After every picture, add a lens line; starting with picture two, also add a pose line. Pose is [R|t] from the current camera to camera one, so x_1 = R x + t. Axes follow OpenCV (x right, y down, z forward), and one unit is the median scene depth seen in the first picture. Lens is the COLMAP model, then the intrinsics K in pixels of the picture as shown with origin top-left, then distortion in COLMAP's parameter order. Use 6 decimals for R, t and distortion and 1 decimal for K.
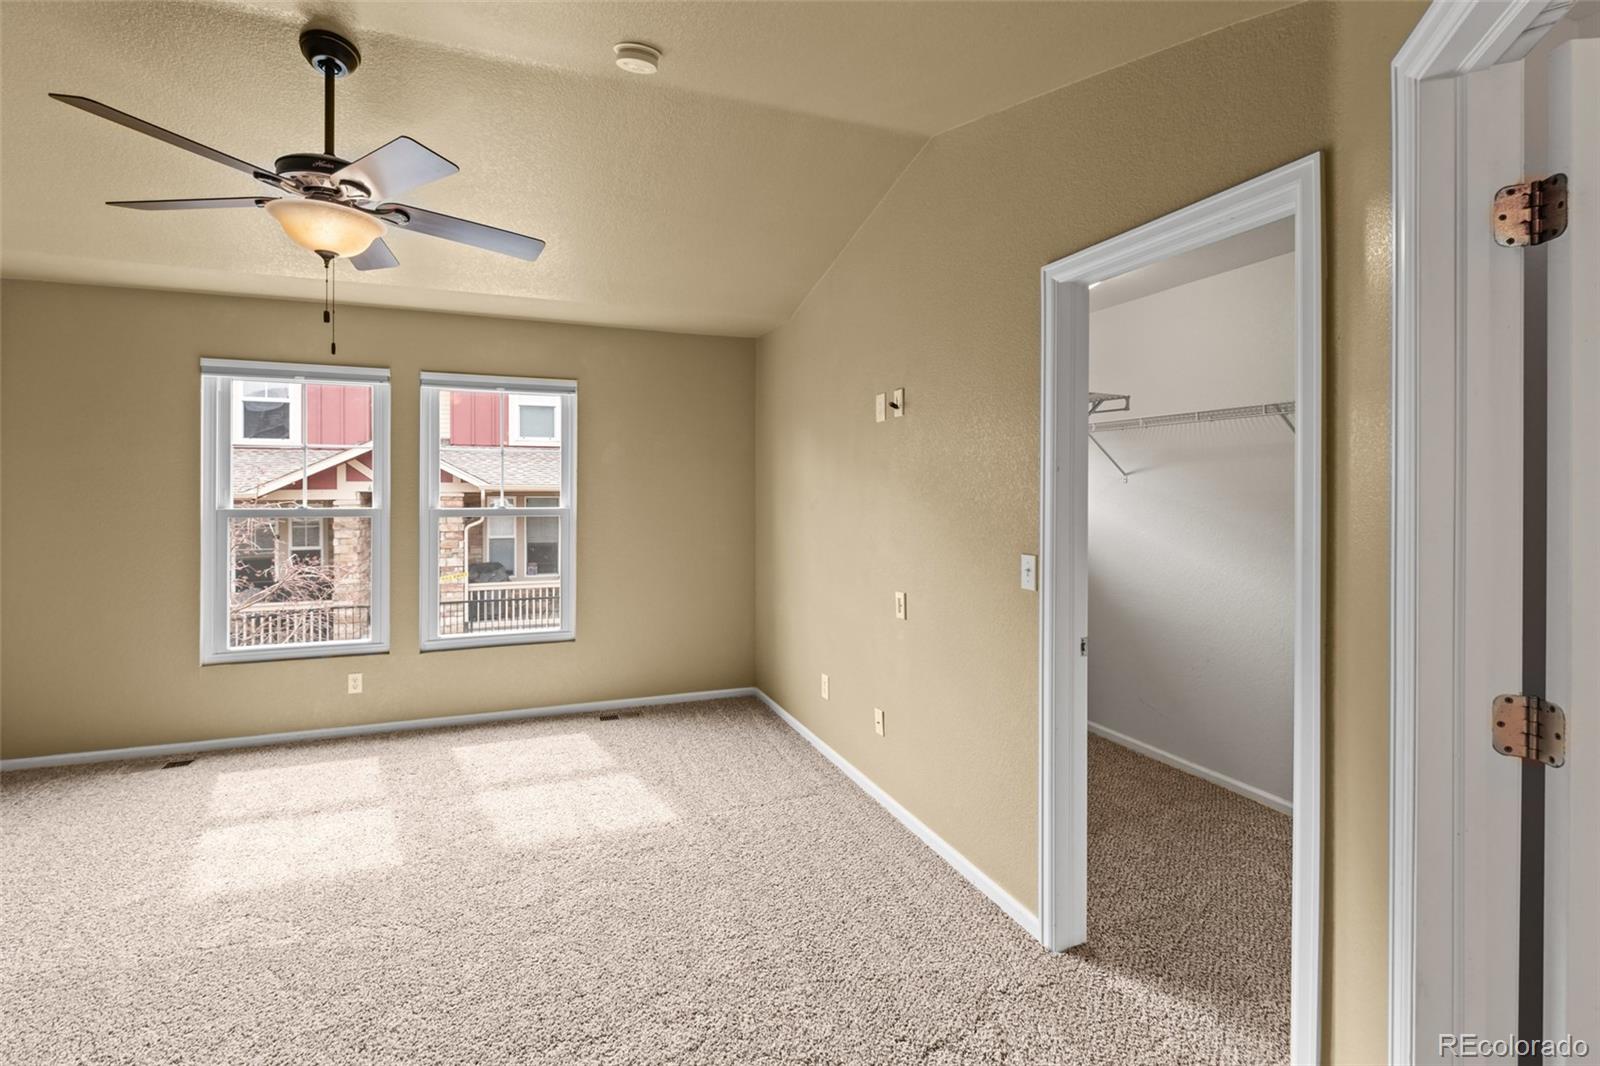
lens RADIAL K [[714.2, 0, 791.9], [0, 714.2, 490.6], [0, 0, 1]] dist [0.000625, -0.000190]
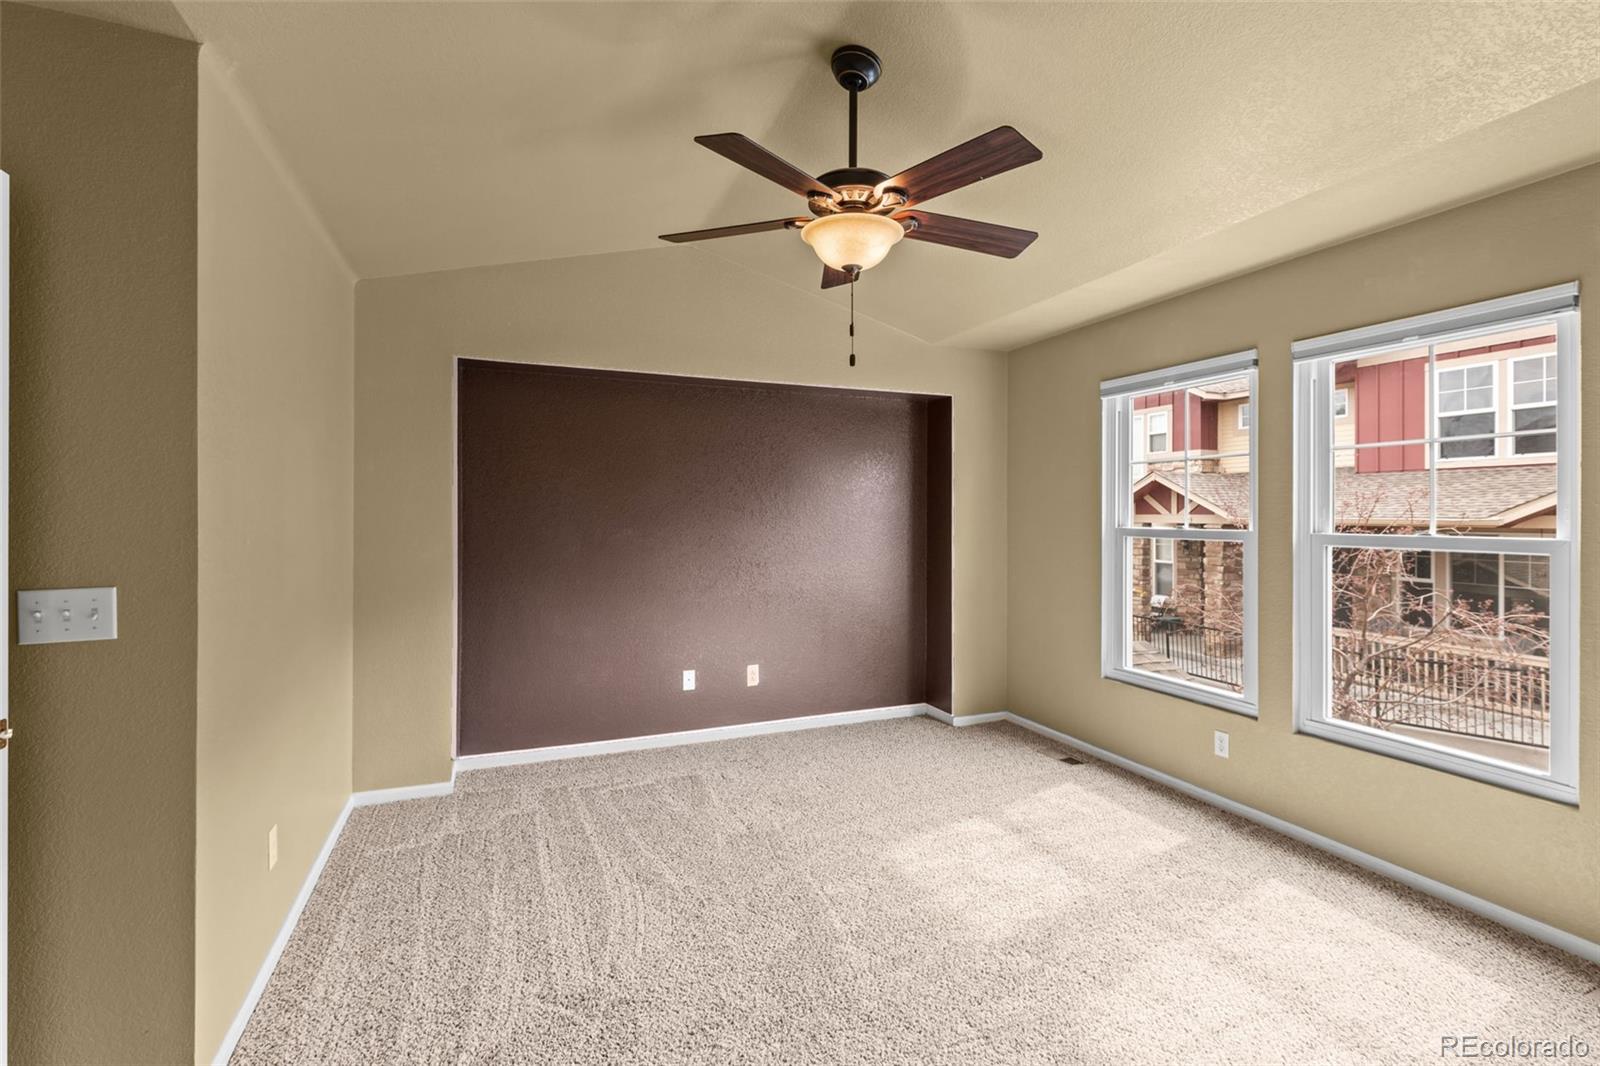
lens RADIAL K [[719.4, 0, 799.9], [0, 719.4, 516.3], [0, 0, 1]] dist [-0.001989, -0.000069]
pose [[0.029375, -0.000066, -0.999568, 0.199464], [-0.006511, 0.999979, -0.000257, 0.012754], [0.999547, 0.006516, 0.029374, 0.501484]]
